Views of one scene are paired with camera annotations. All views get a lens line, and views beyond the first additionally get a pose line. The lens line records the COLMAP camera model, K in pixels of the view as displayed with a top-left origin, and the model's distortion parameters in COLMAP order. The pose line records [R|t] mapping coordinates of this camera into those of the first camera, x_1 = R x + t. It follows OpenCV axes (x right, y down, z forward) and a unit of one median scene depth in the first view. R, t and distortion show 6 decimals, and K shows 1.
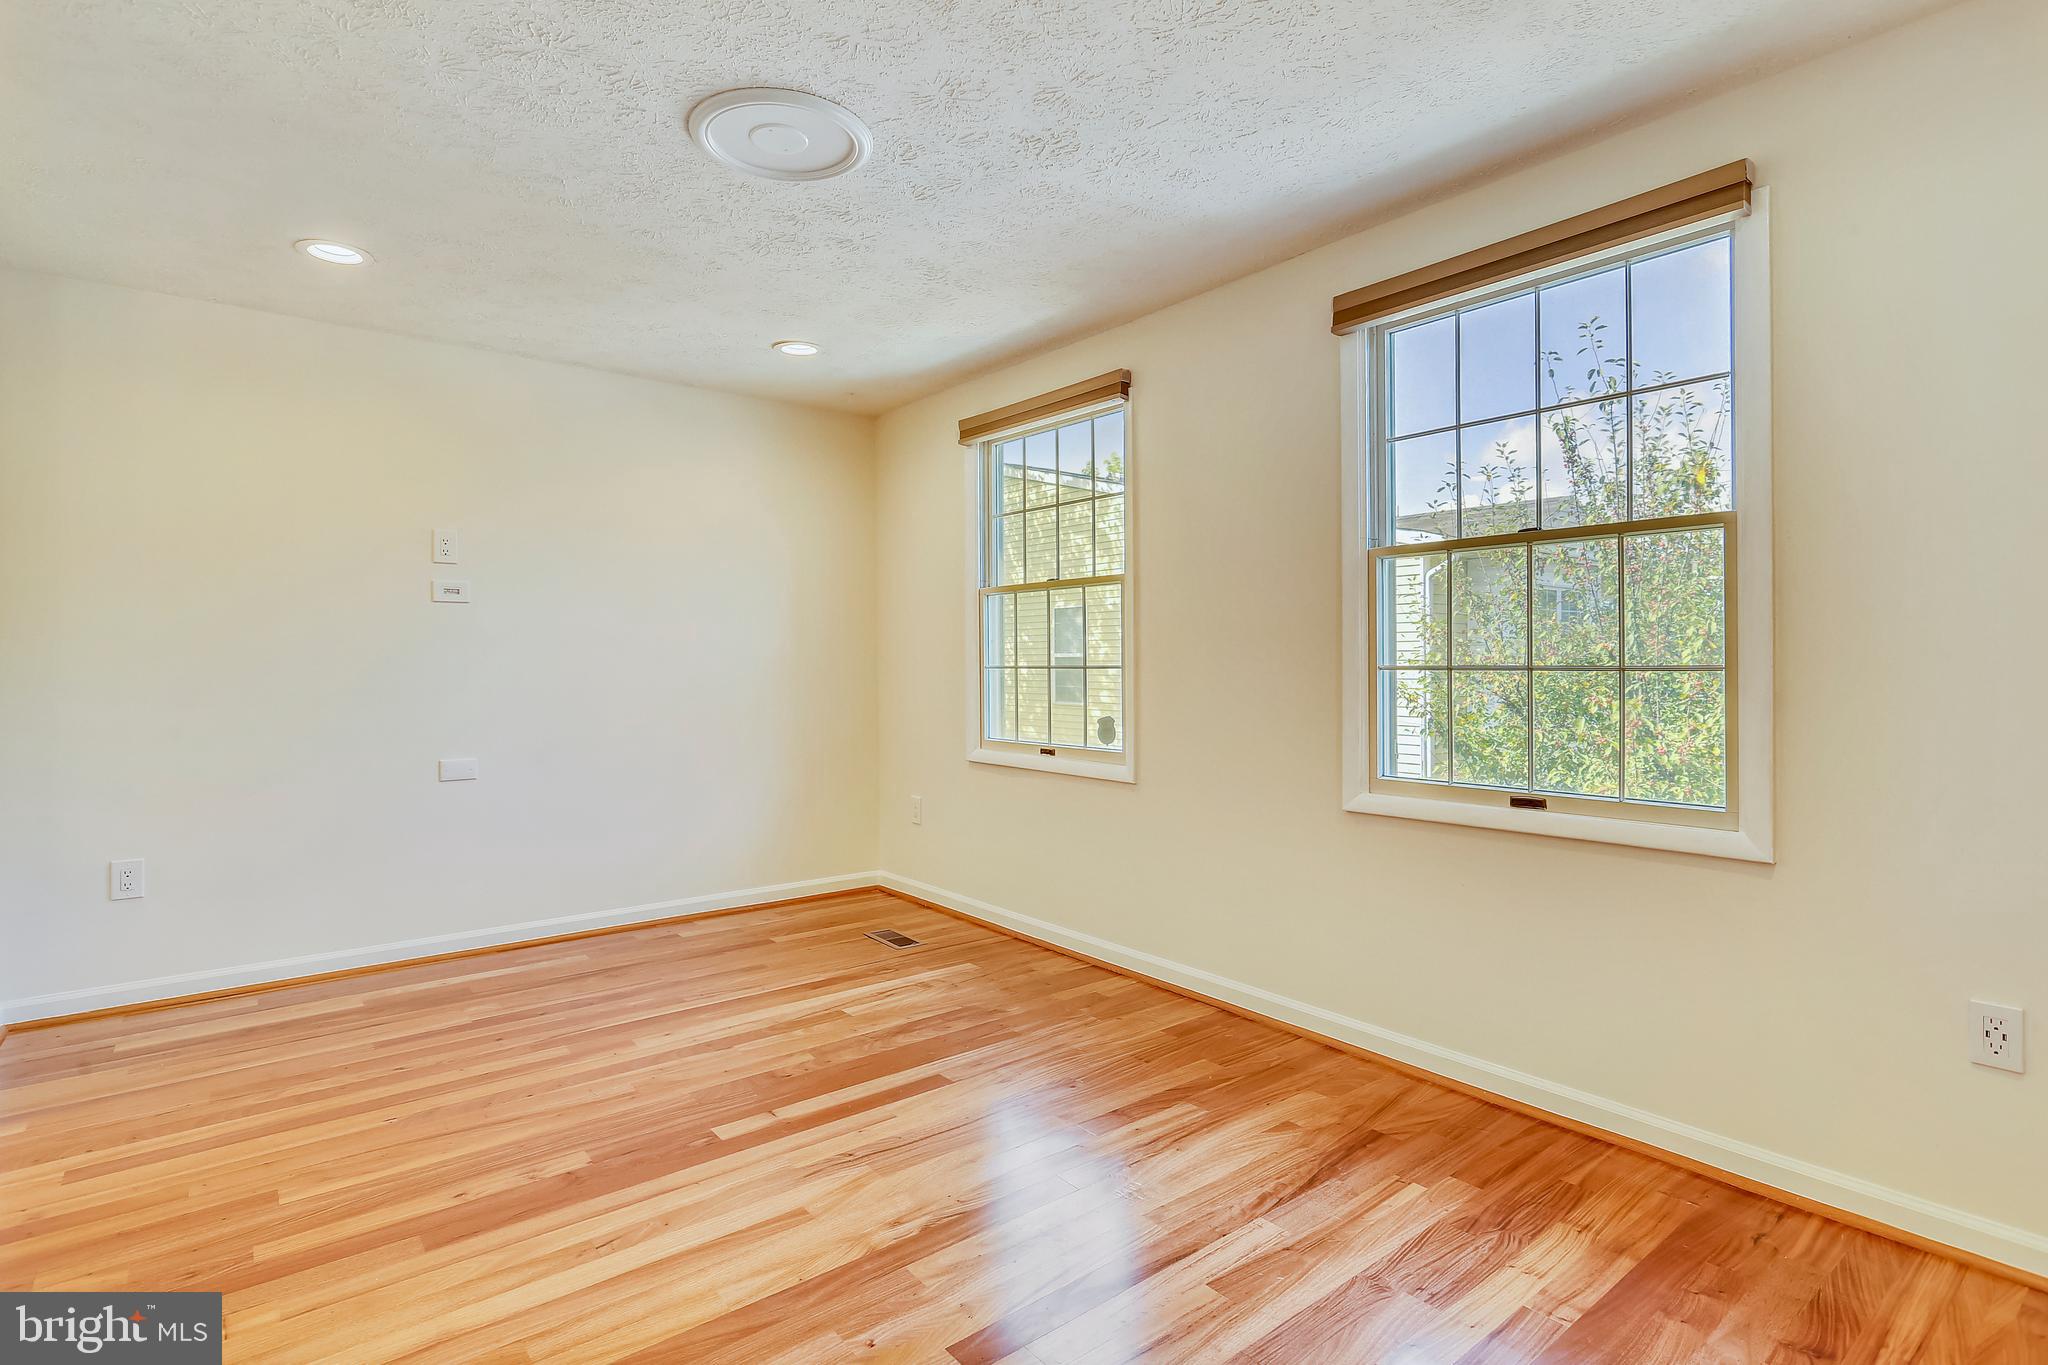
lens RADIAL K [[1003.9, 0, 1013.2], [0, 1003.9, 670.0], [0, 0, 1]] dist [-0.002741, -0.000379]
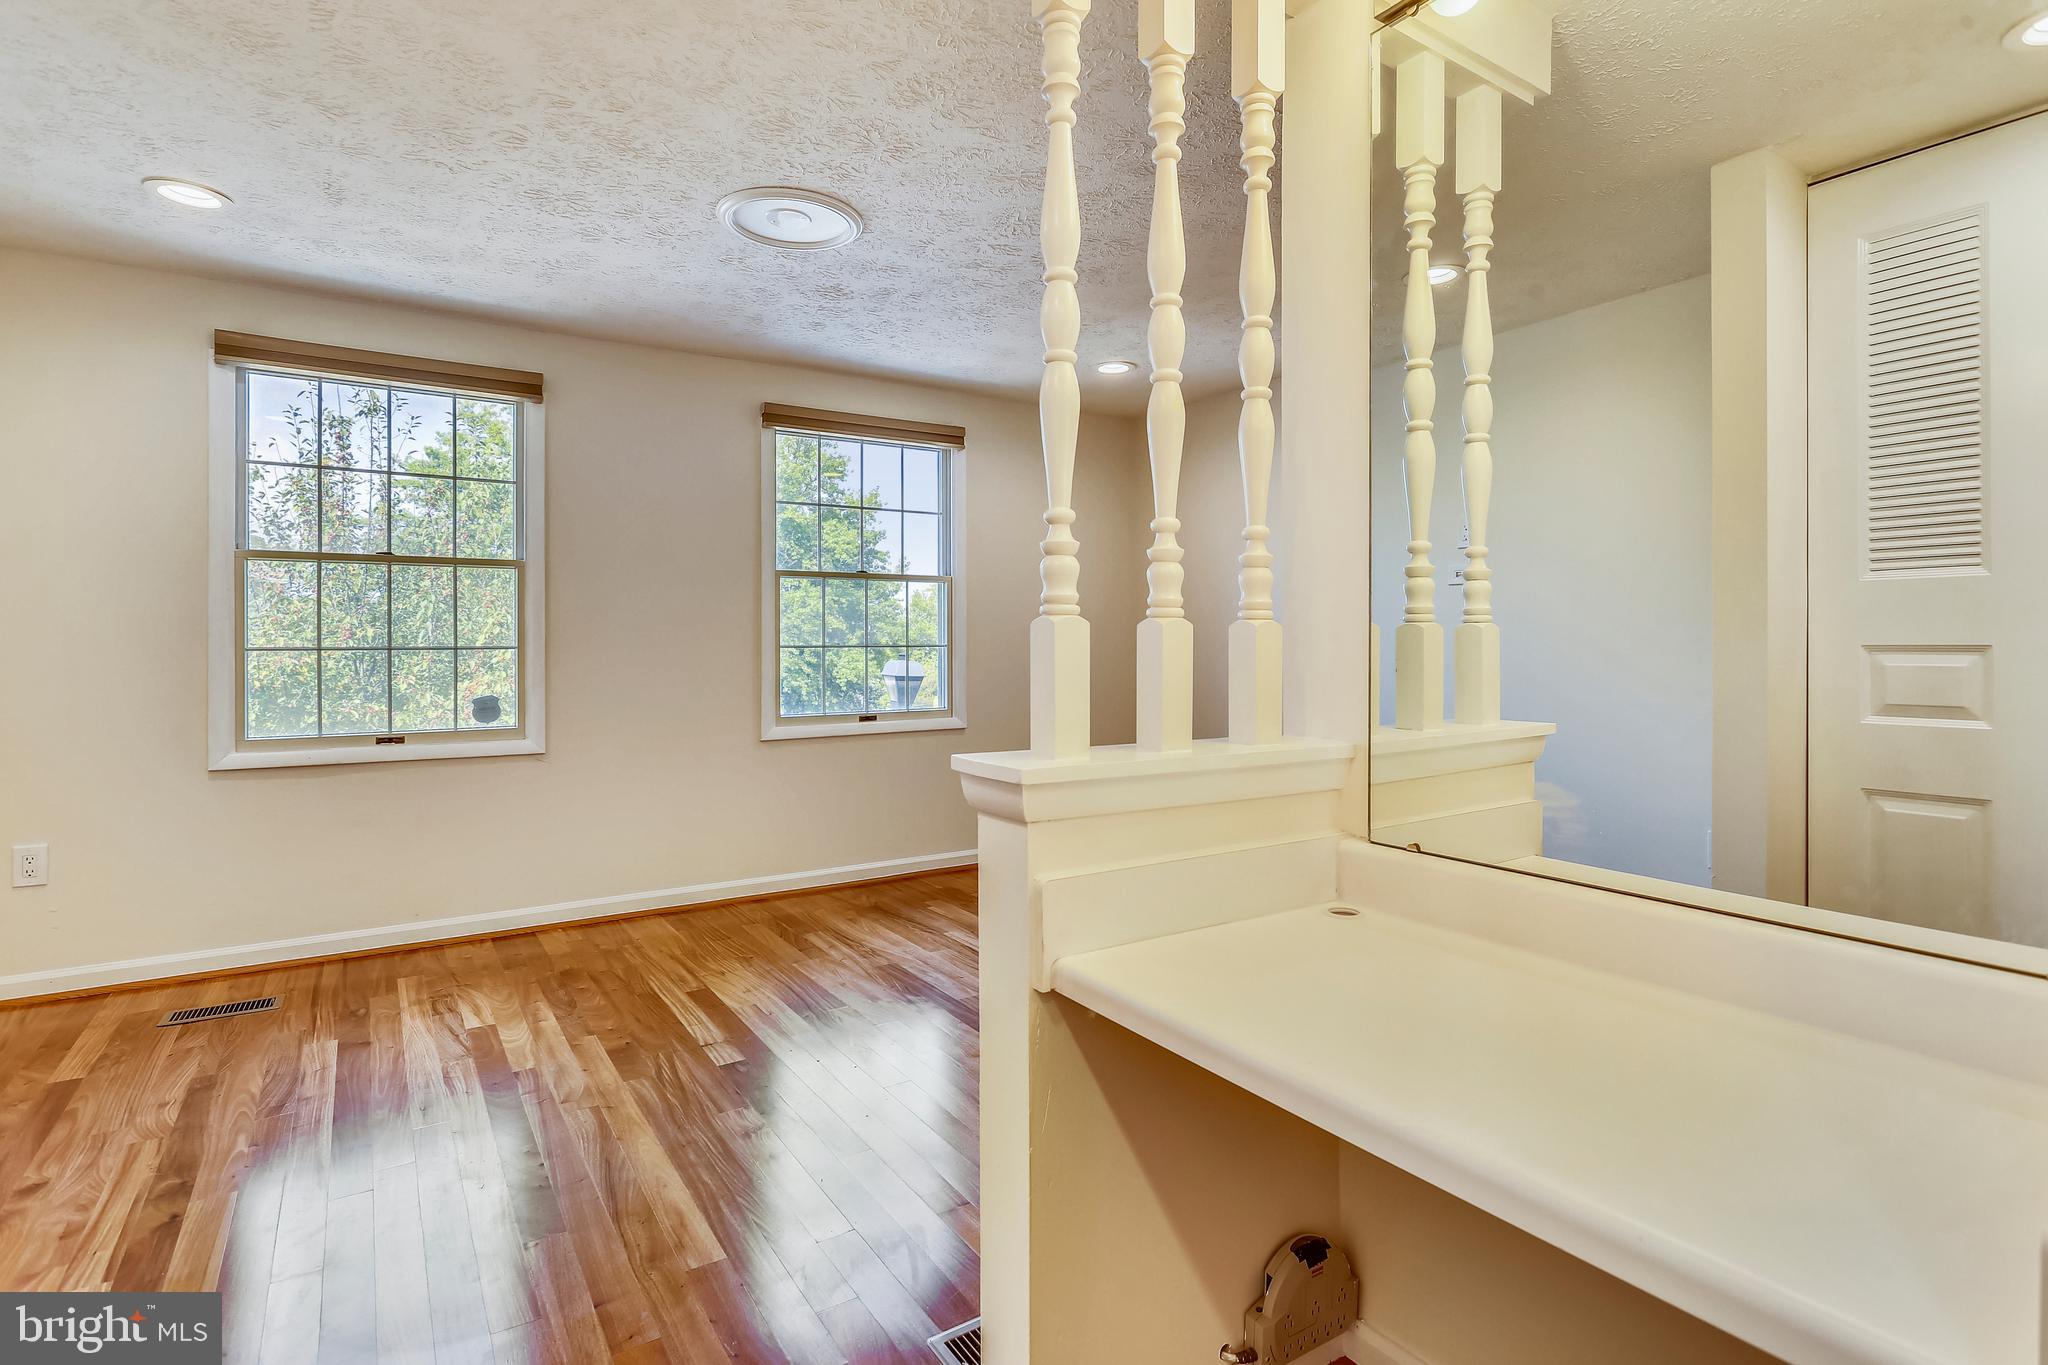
lens RADIAL K [[1003.9, 0, 1018.9], [0, 1003.9, 665.7], [0, 0, 1]] dist [-0.002741, -0.000379]
pose [[0.090113, -0.022656, 0.995674, -0.900722], [0.007229, 0.999730, 0.022094, -0.003100], [-0.995905, 0.005207, 0.090252, 0.375787]]
